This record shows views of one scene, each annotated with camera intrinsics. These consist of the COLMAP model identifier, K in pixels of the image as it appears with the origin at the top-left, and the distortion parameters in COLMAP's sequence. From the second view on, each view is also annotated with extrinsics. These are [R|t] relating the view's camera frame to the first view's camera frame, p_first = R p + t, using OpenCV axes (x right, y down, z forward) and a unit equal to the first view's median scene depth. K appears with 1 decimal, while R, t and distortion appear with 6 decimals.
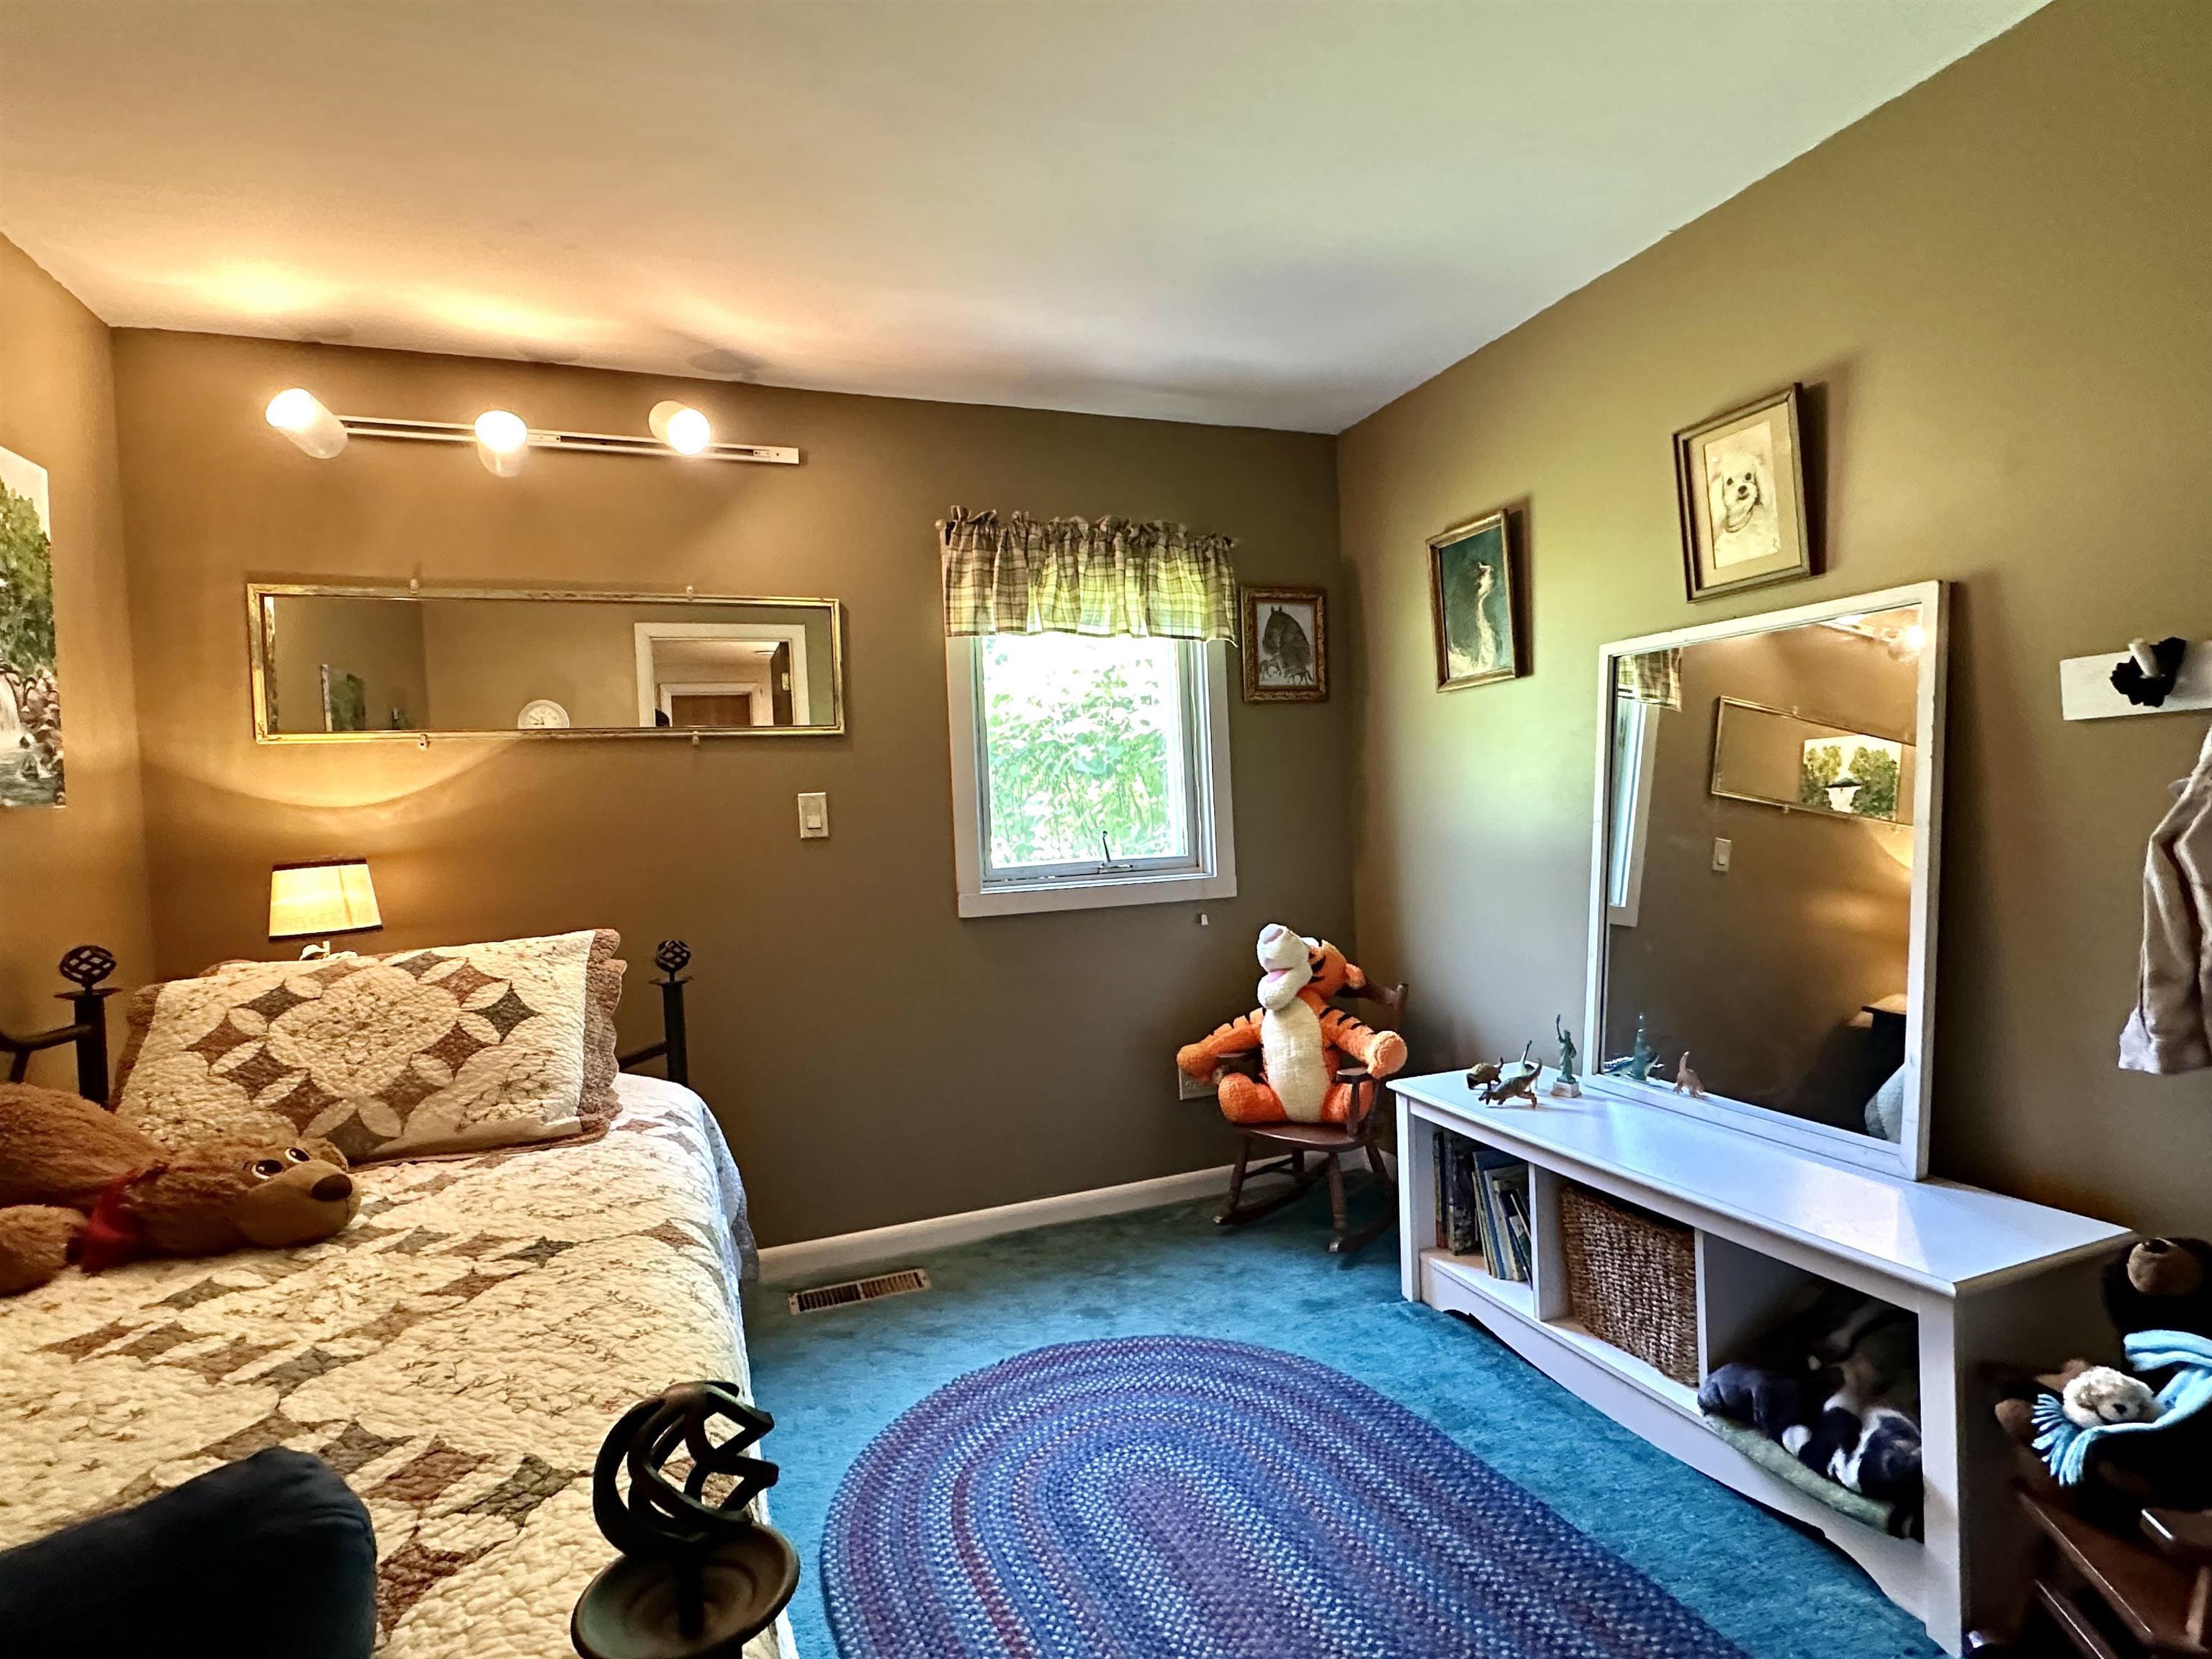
lens RADIAL K [[1117.4, 0, 1104.6], [0, 1117.4, 831.0], [0, 0, 1]] dist [-0.005472, 0.001414]
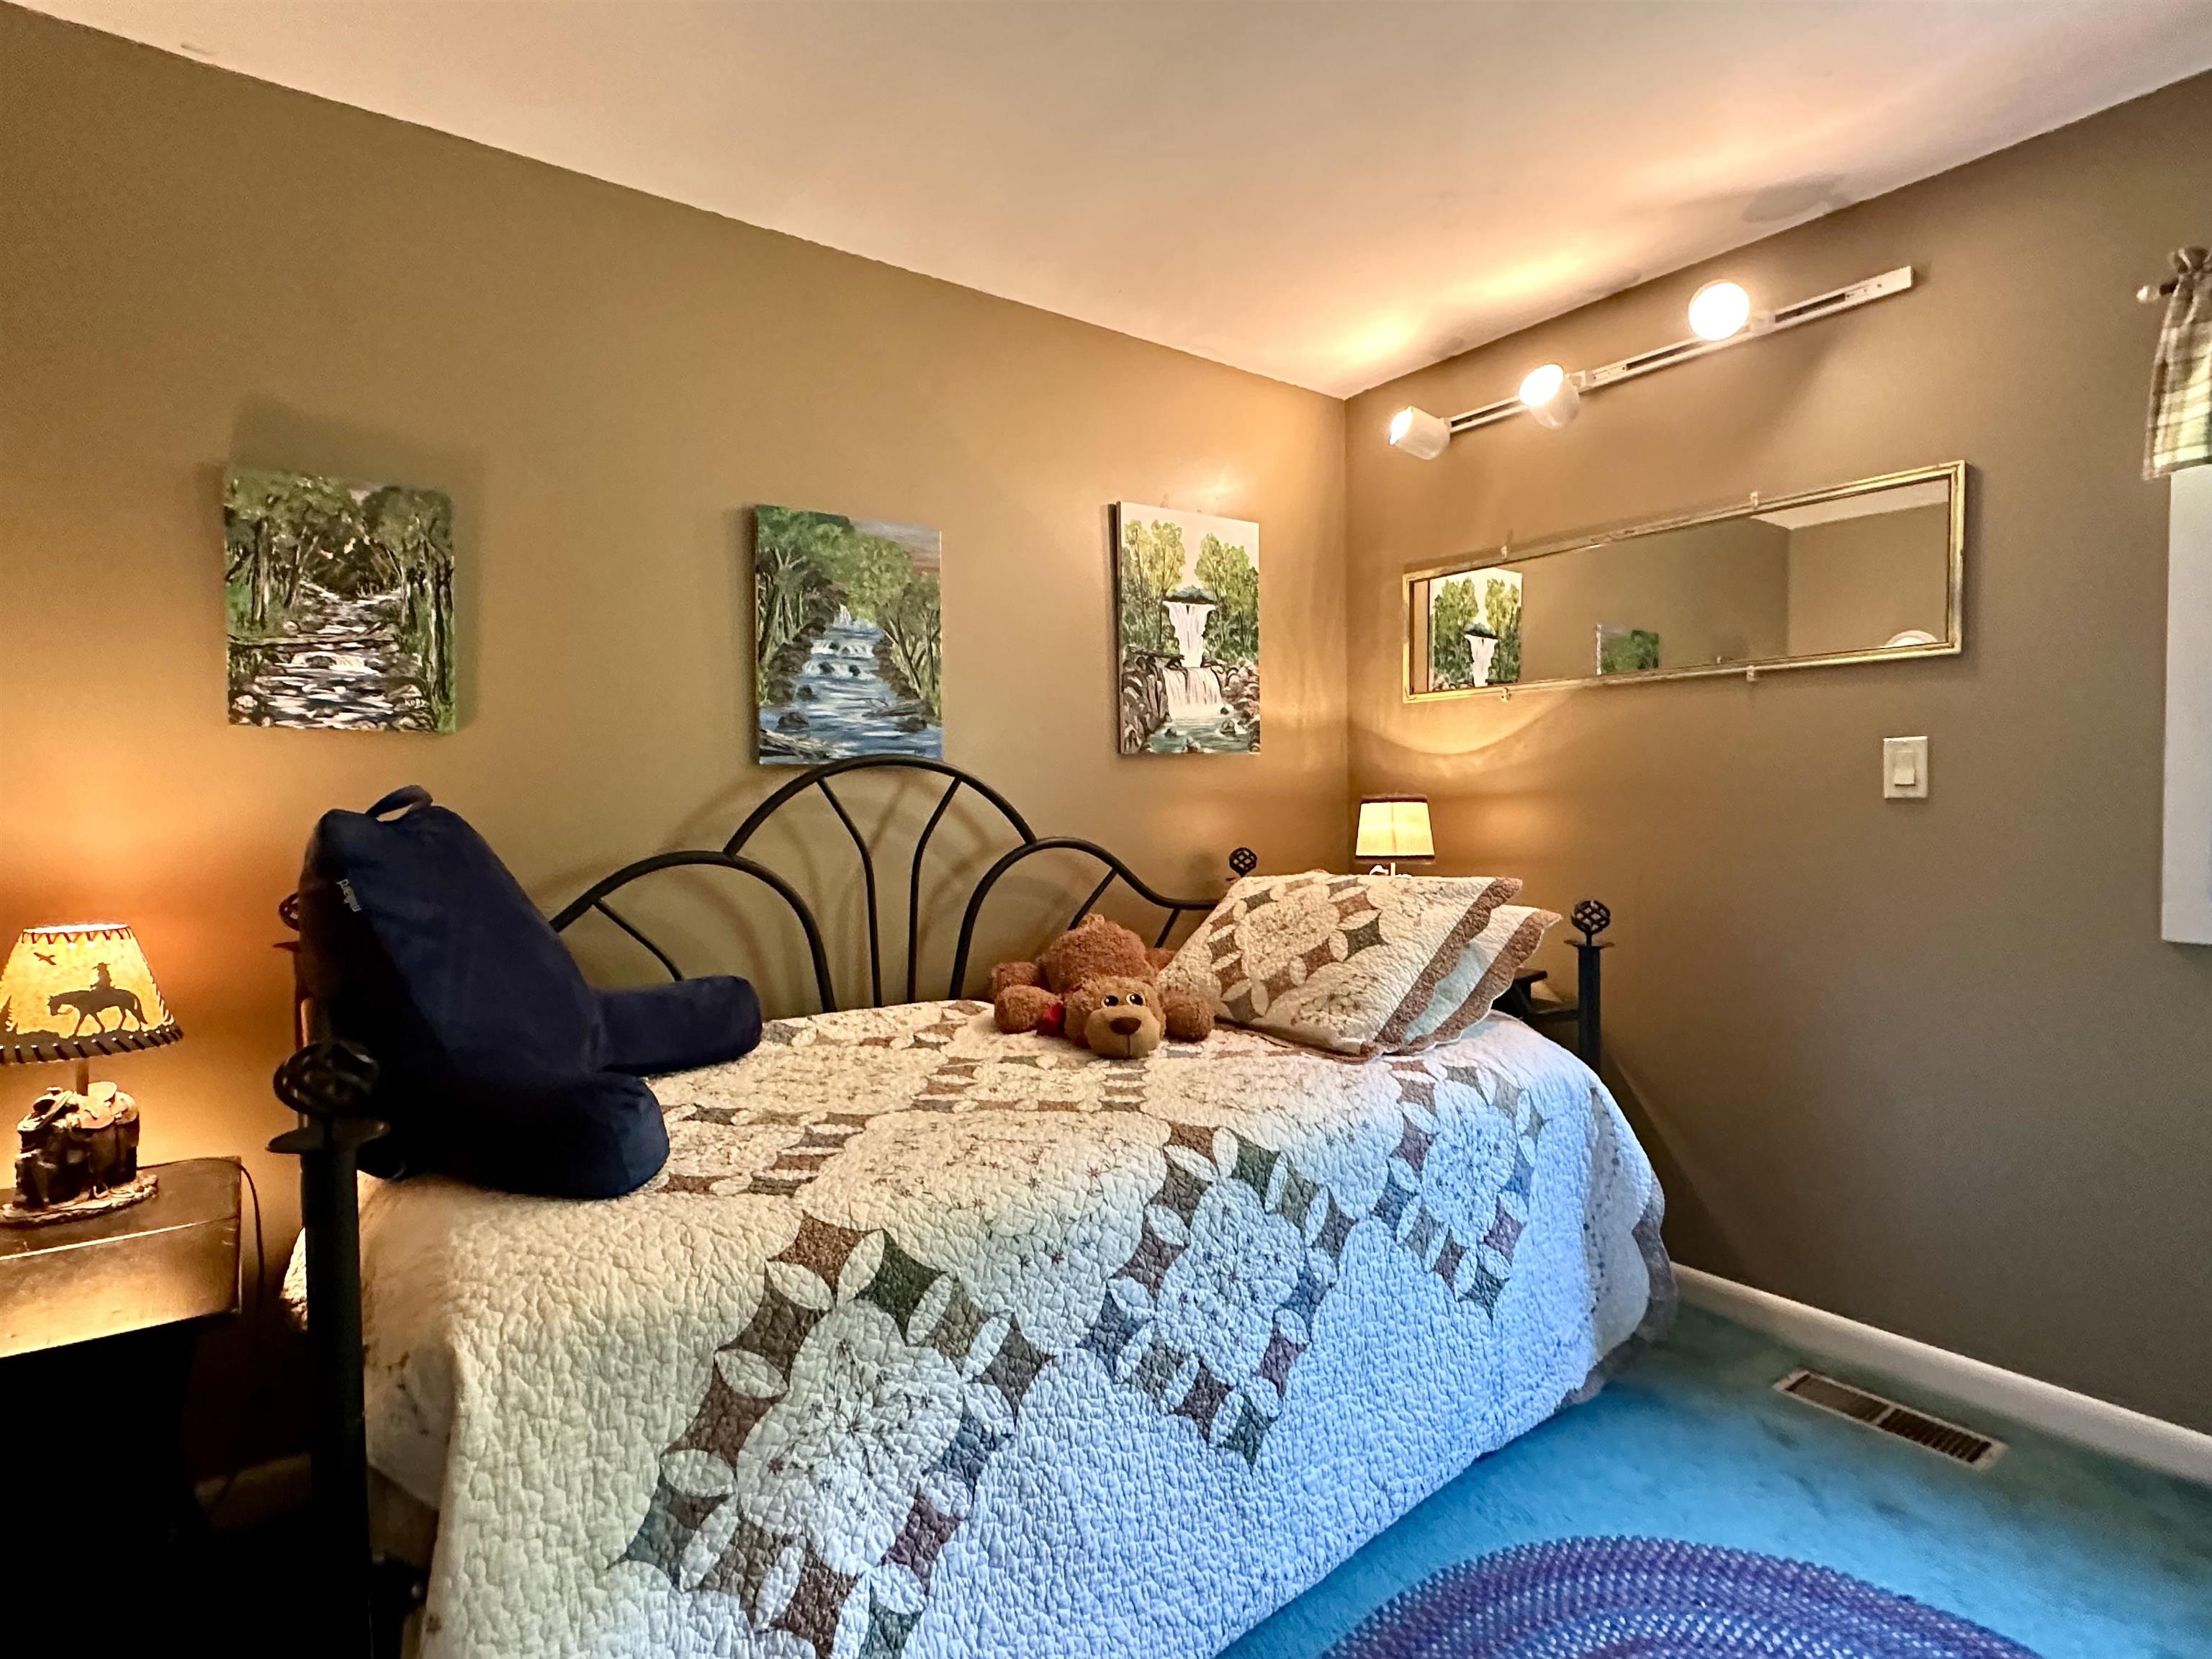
lens RADIAL K [[1117.4, 0, 1099.7], [0, 1117.4, 830.6], [0, 0, 1]] dist [-0.005472, 0.001414]
pose [[0.258650, 0.069979, -0.963433, 0.437477], [-0.023139, 0.997535, 0.066244, -0.012572], [0.965694, 0.005159, 0.259631, 0.409883]]
